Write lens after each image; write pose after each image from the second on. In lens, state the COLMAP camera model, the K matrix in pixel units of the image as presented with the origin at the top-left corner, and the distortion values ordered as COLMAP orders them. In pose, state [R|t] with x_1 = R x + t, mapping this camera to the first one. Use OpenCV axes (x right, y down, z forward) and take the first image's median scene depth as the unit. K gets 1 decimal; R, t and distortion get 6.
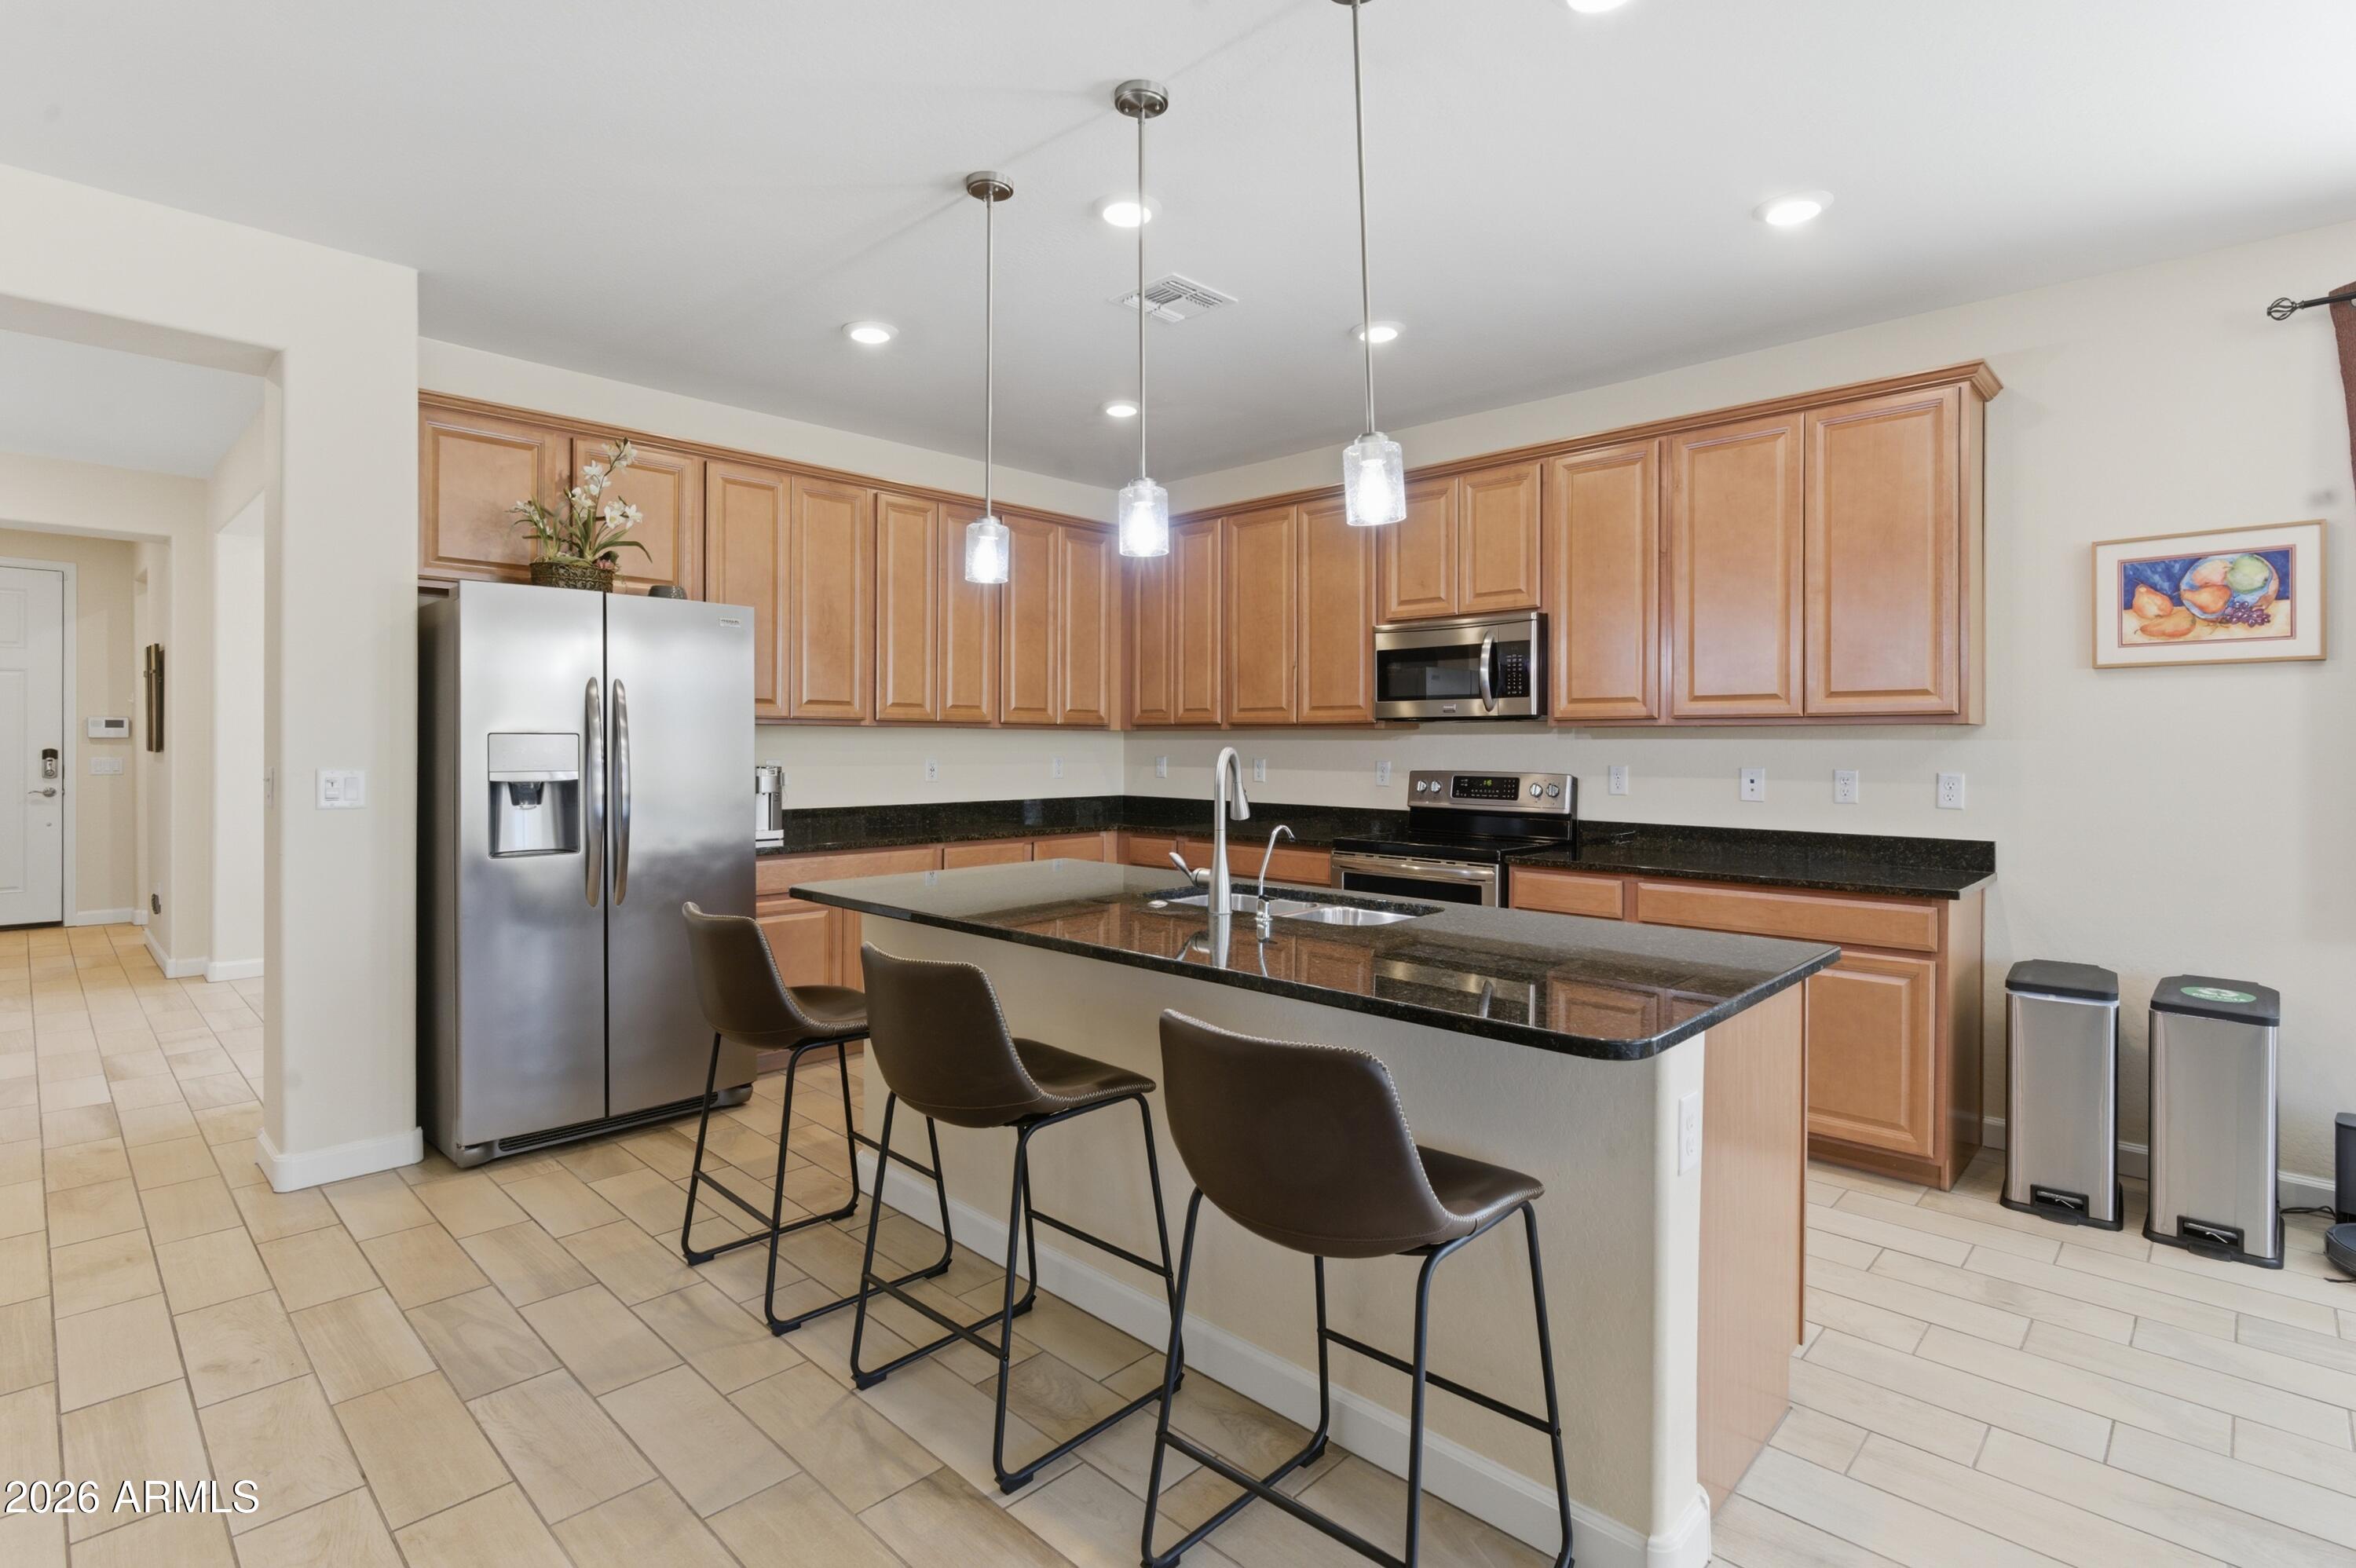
lens RADIAL K [[1117.5, 0, 1197.7], [0, 1117.5, 750.1], [0, 0, 1]] dist [-0.003635, 0.000497]
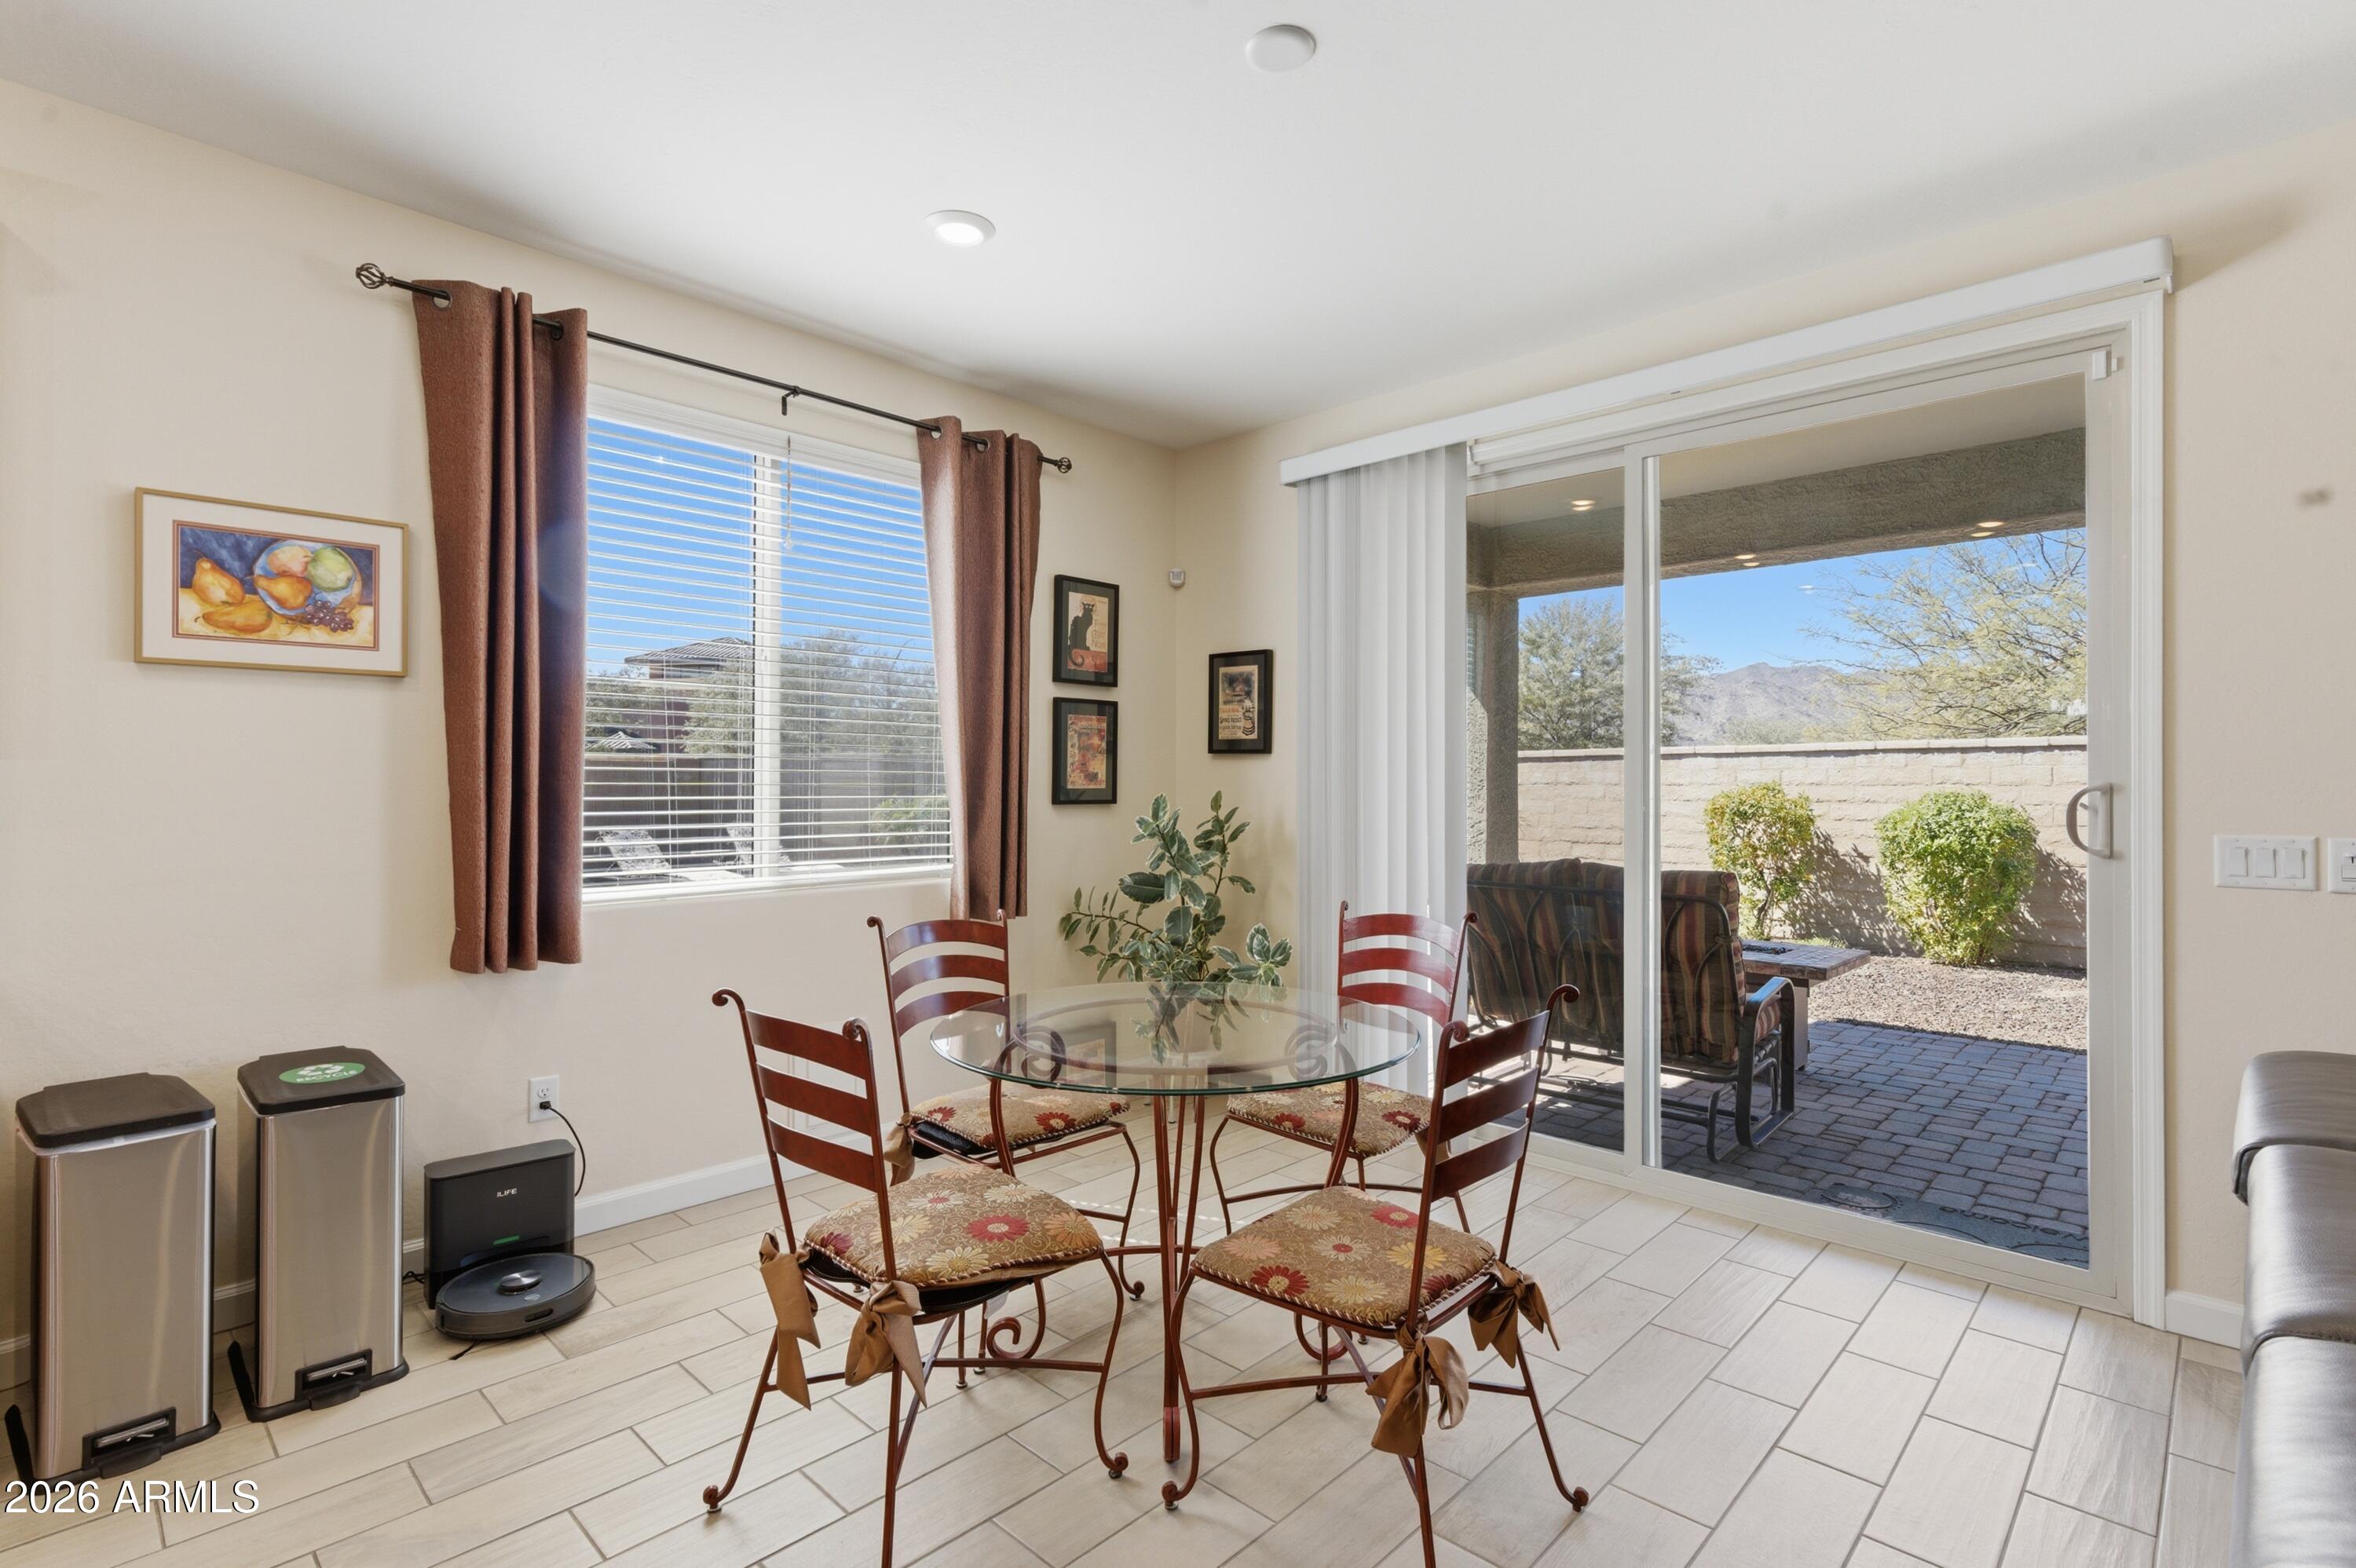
lens RADIAL K [[1117.5, 0, 1179.8], [0, 1117.5, 774.6], [0, 0, 1]] dist [-0.003635, 0.000497]
pose [[0.014584, 0.004659, 0.999883, 0.086114], [0.001893, 0.999987, -0.004687, 0.004076], [-0.999892, 0.001961, 0.014575, 0.296458]]
